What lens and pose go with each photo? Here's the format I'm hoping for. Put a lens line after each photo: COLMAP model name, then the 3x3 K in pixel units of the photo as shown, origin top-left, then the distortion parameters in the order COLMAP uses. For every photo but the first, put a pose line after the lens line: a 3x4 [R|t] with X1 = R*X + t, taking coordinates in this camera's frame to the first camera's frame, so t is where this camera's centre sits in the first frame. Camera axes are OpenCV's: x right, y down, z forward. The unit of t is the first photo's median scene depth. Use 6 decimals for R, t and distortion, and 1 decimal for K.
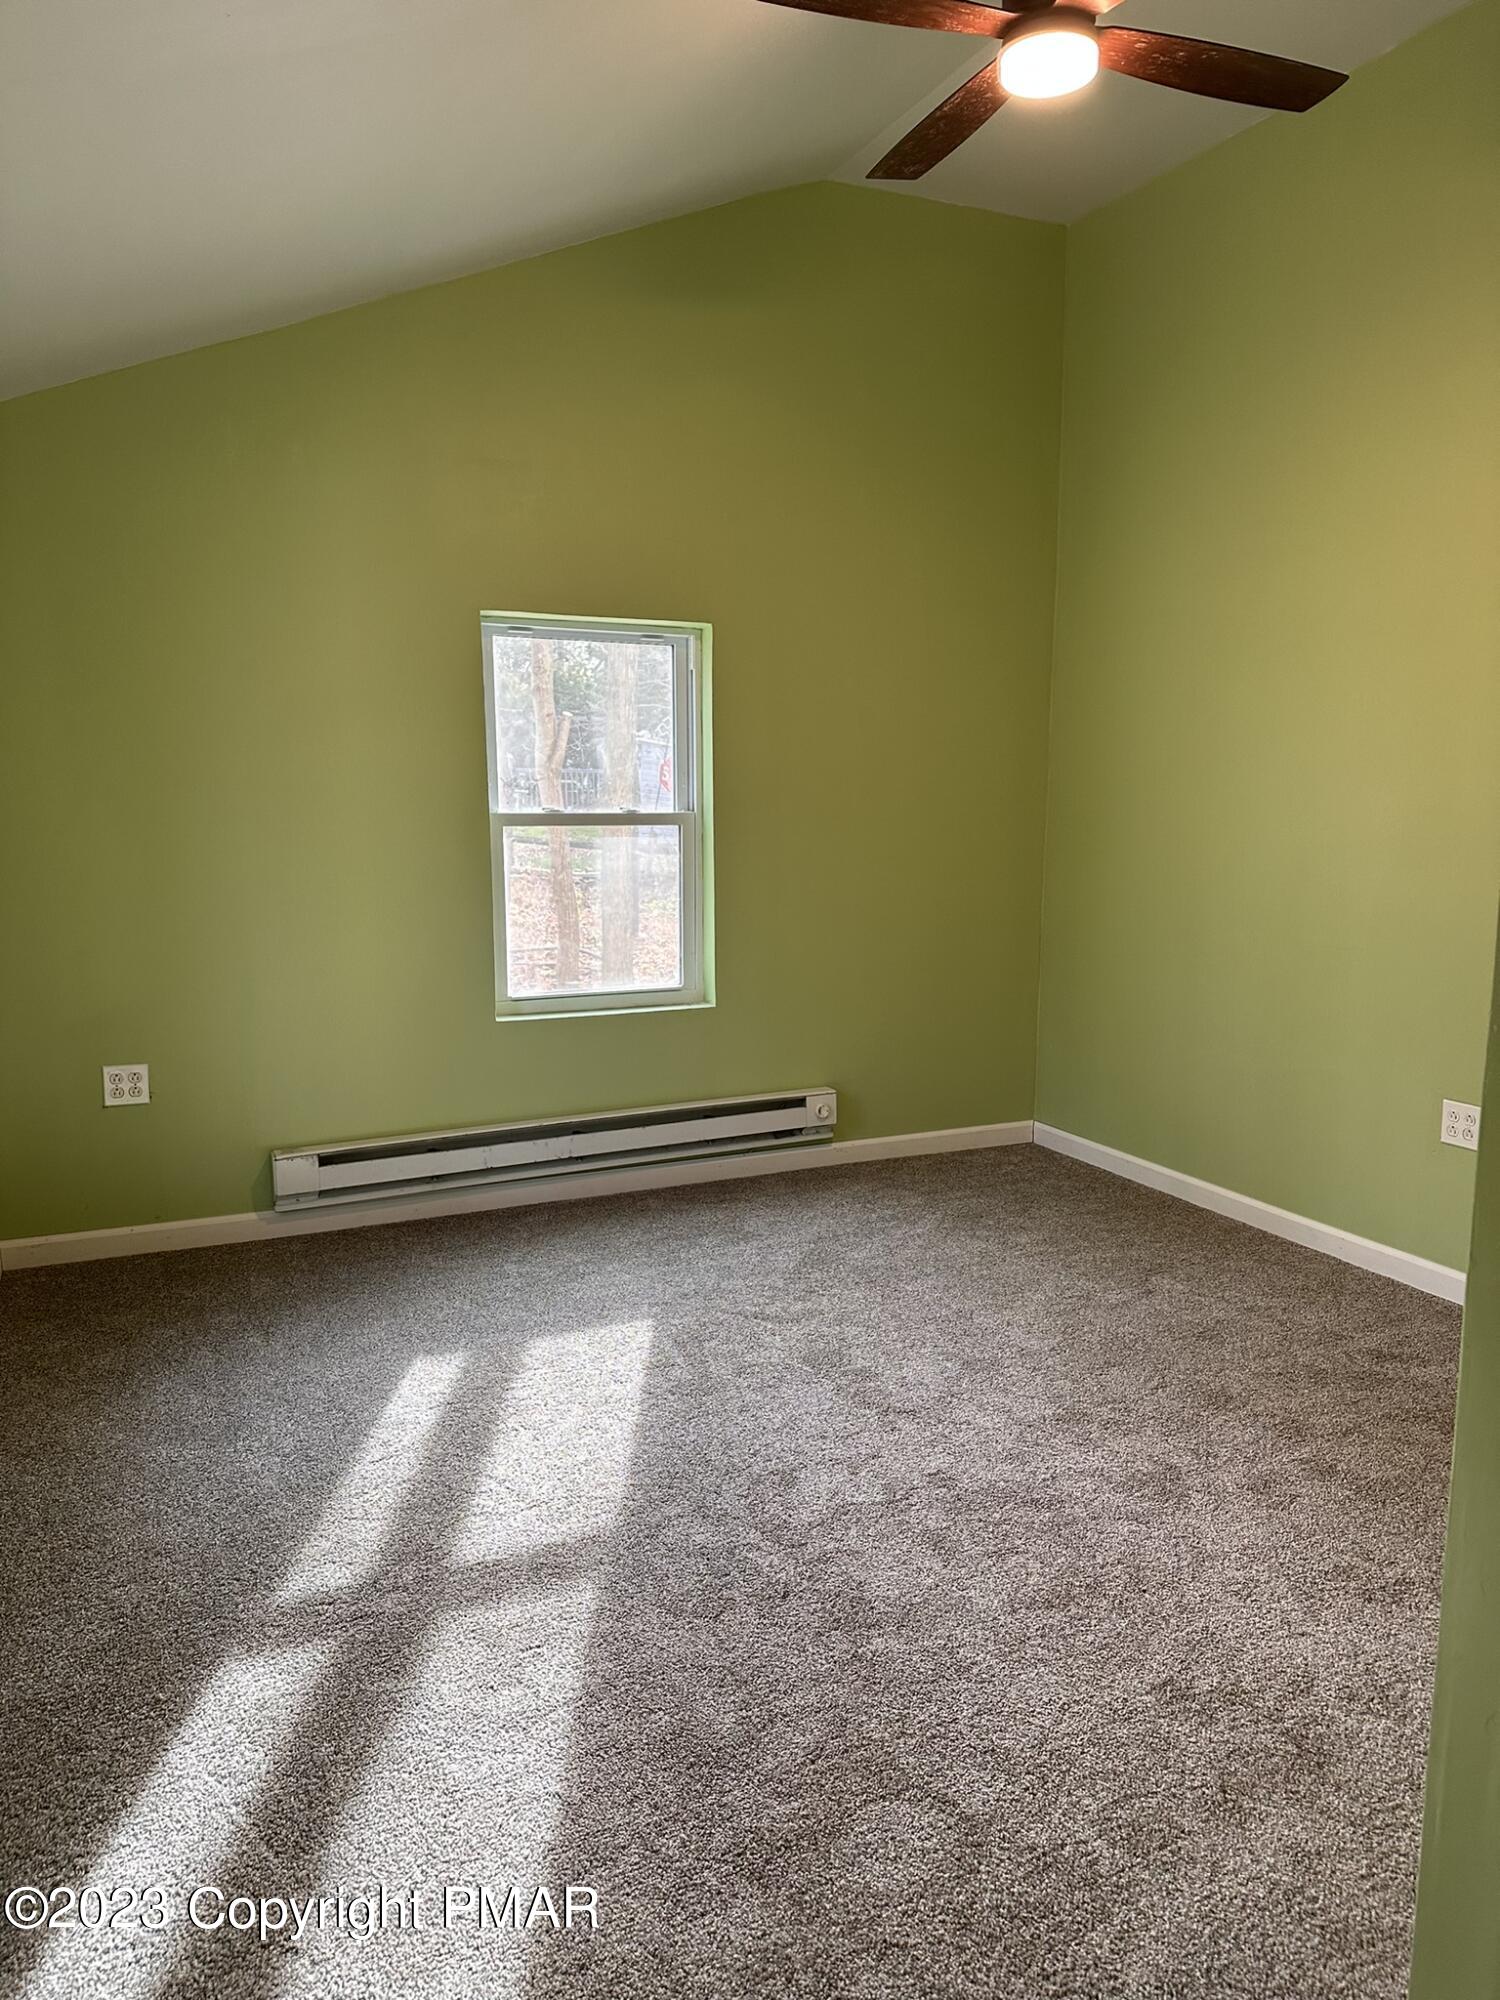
lens RADIAL K [[1397.9, 0, 746.5], [0, 1397.9, 981.1], [0, 0, 1]] dist [0.051565, -0.048728]
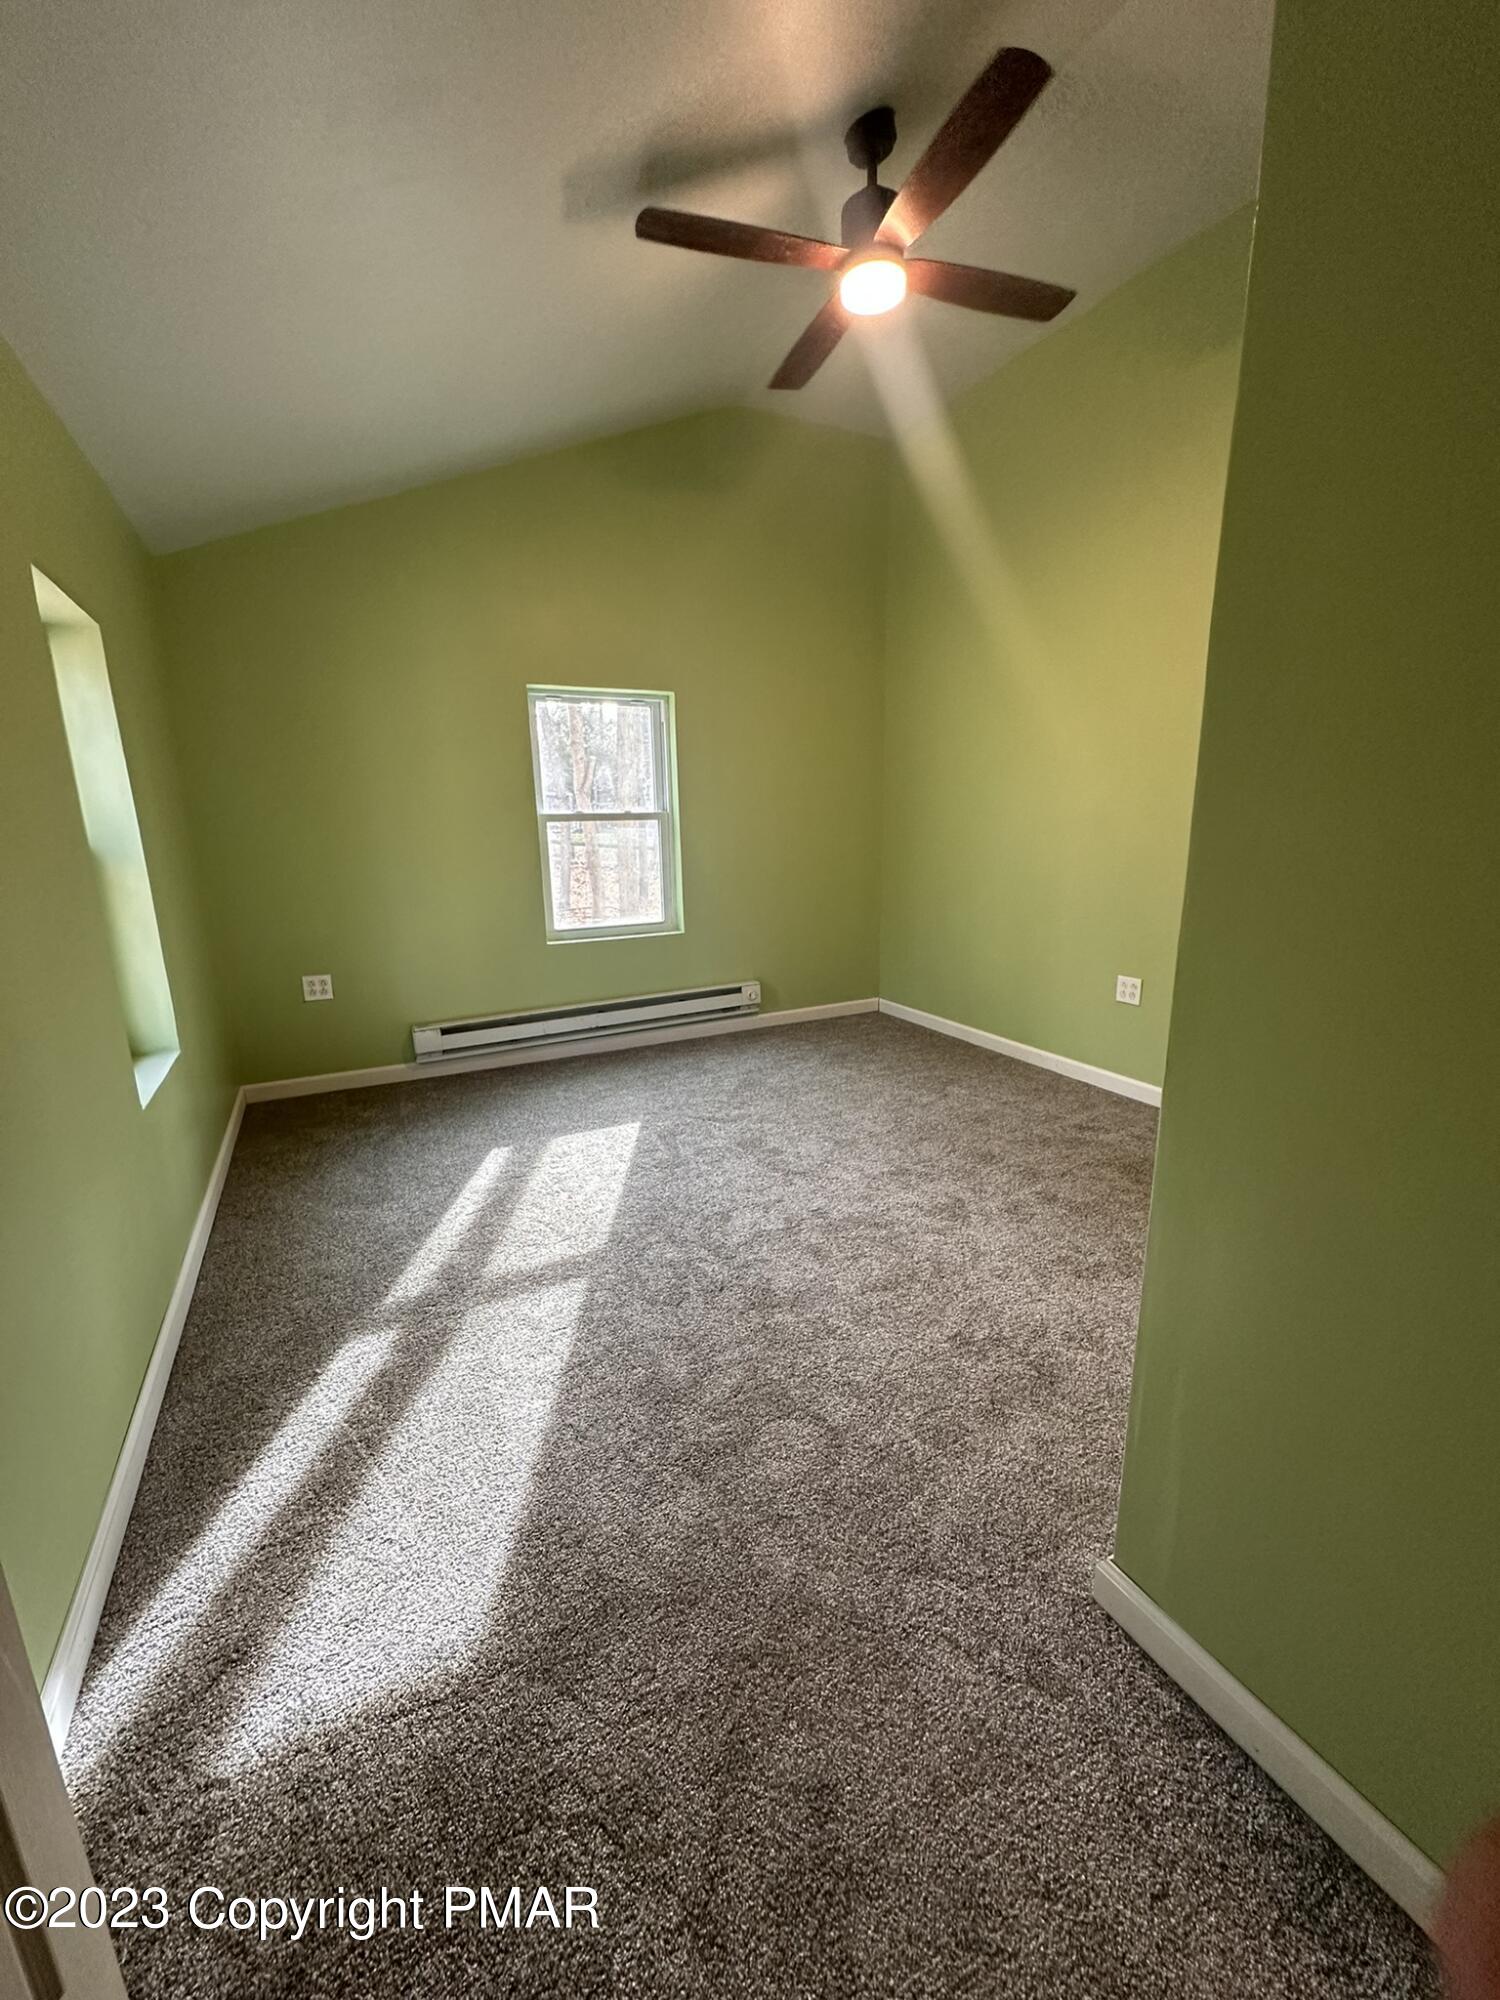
lens RADIAL K [[792.5, 0, 750.0], [0, 792.5, 994.5], [0, 0, 1]] dist [0.000643, -0.000434]
pose [[0.998944, -0.025871, 0.037974, 0.026302], [0.022595, 0.996184, 0.084298, 0.020839], [-0.040010, -0.083351, 0.995717, 0.100729]]
